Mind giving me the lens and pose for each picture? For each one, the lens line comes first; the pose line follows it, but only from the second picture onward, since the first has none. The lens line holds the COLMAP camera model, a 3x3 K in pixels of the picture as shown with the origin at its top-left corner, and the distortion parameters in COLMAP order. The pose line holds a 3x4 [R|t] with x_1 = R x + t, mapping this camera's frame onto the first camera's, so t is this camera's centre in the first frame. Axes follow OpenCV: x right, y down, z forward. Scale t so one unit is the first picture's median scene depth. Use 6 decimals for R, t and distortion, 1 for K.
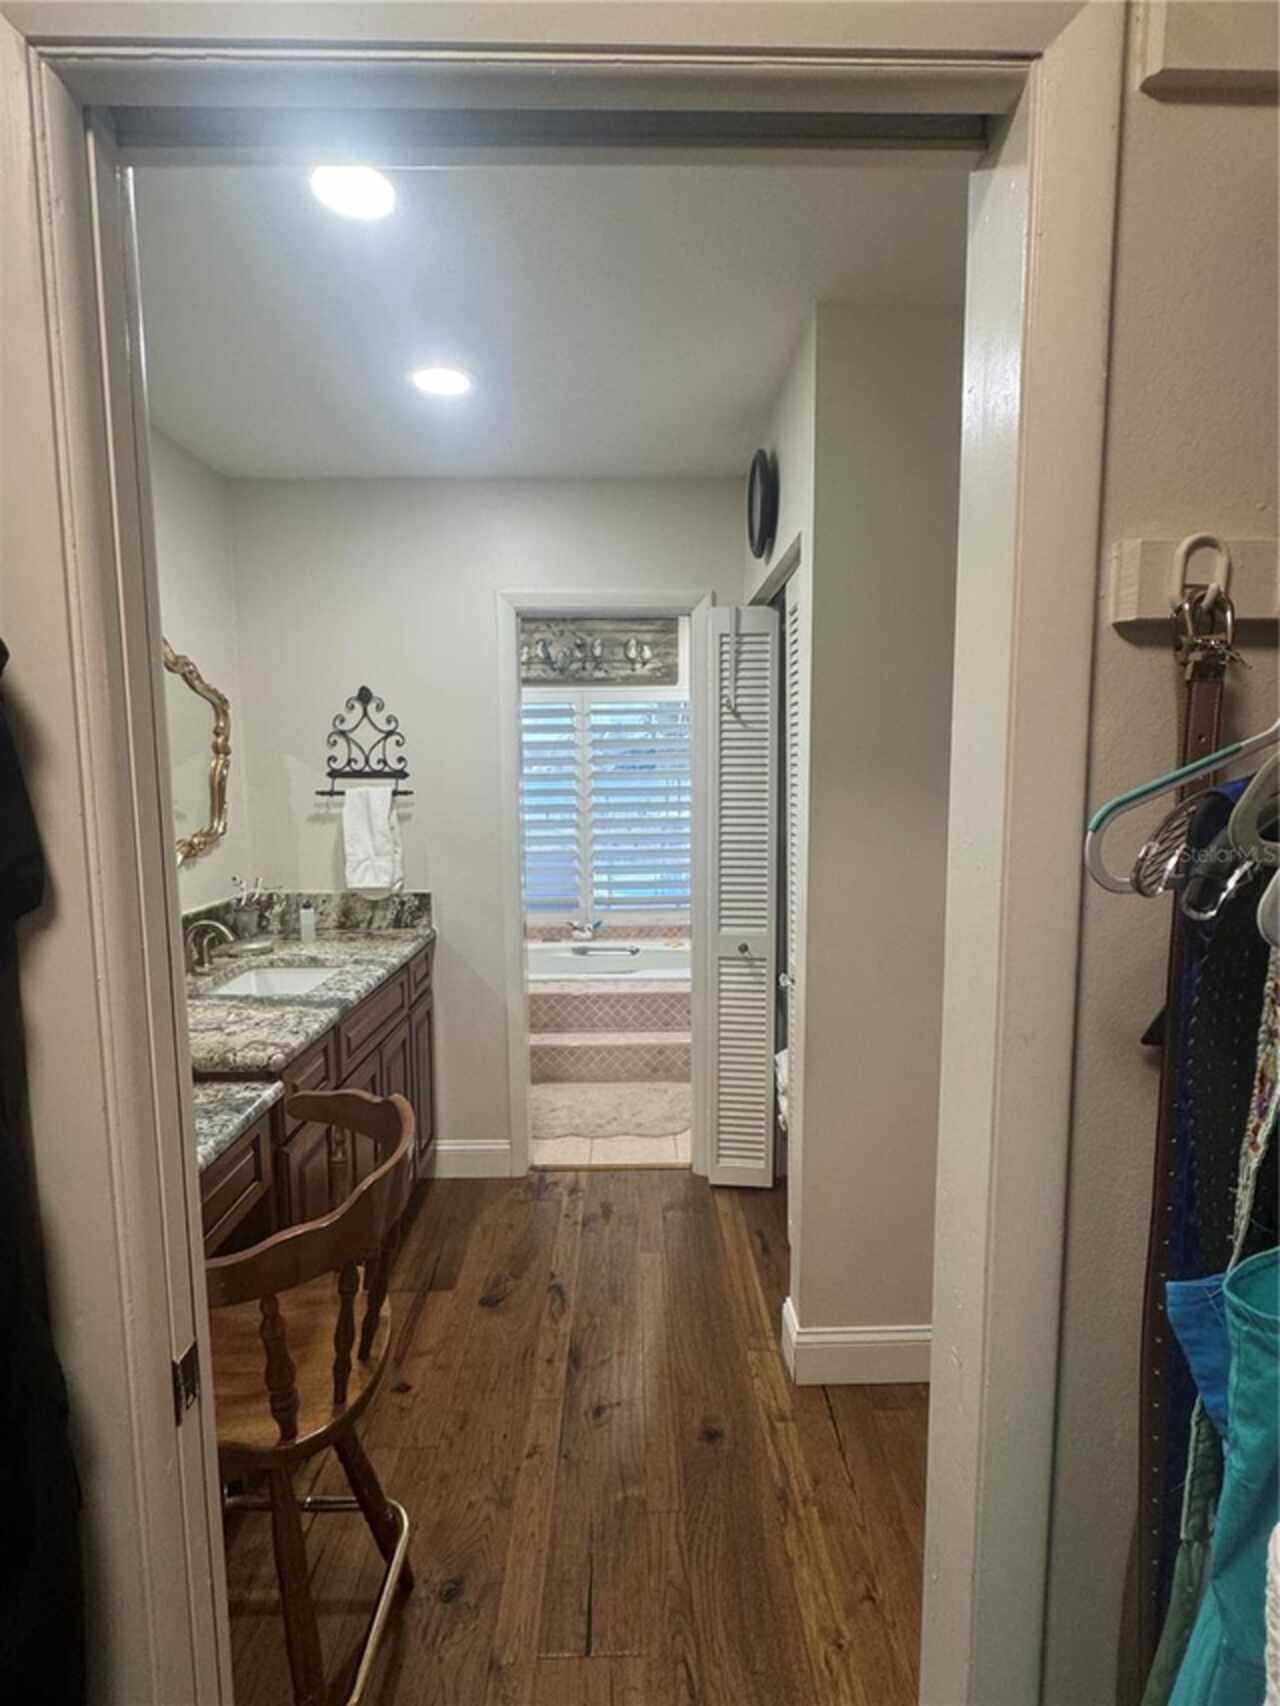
lens RADIAL K [[827.8, 0, 643.5], [0, 827.8, 859.4], [0, 0, 1]] dist [0.001165, 0.000056]
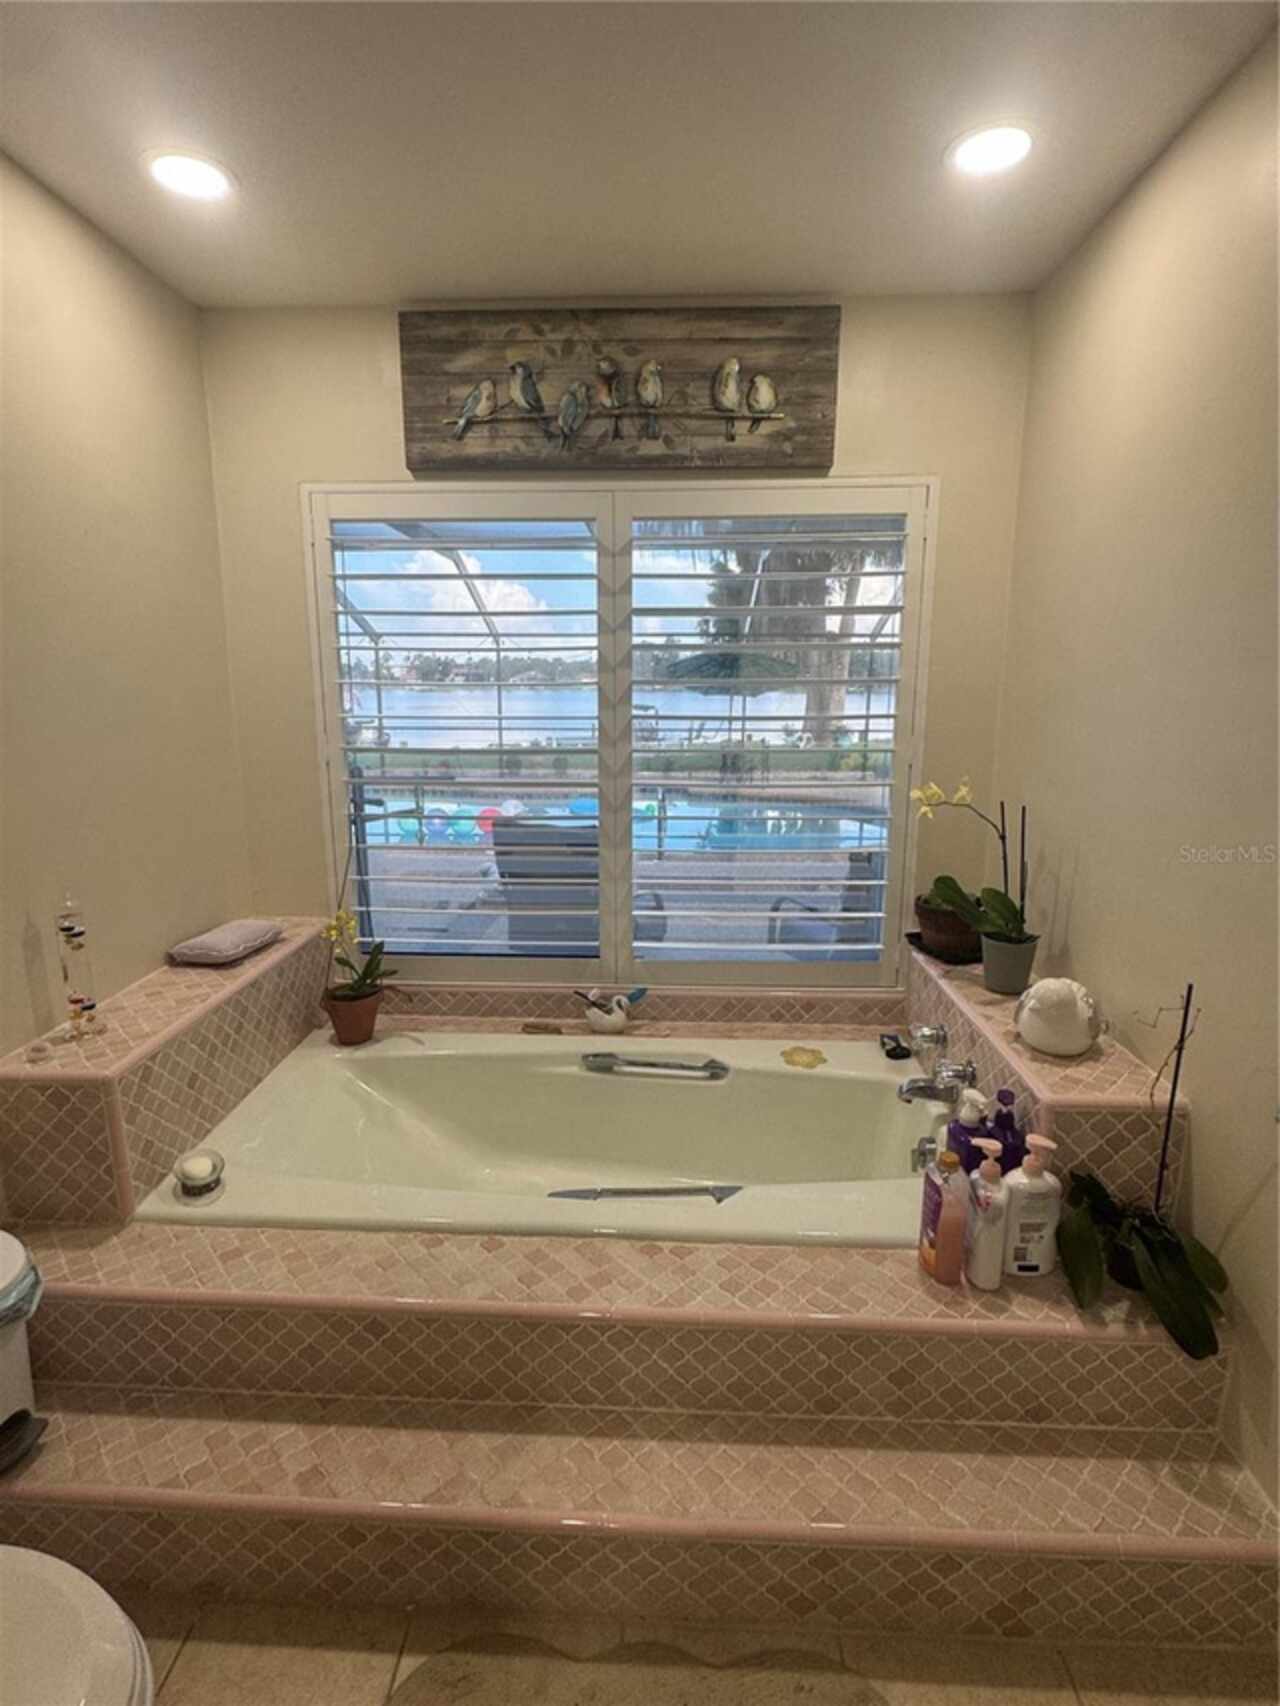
lens RADIAL K [[827.8, 0, 636.1], [0, 827.8, 856.3], [0, 0, 1]] dist [0.001165, 0.000056]
pose [[0.997636, 0.024351, -0.064266, -0.028414], [-0.018320, 0.995514, 0.092822, -0.048055], [0.066238, -0.091425, 0.993607, 0.543624]]
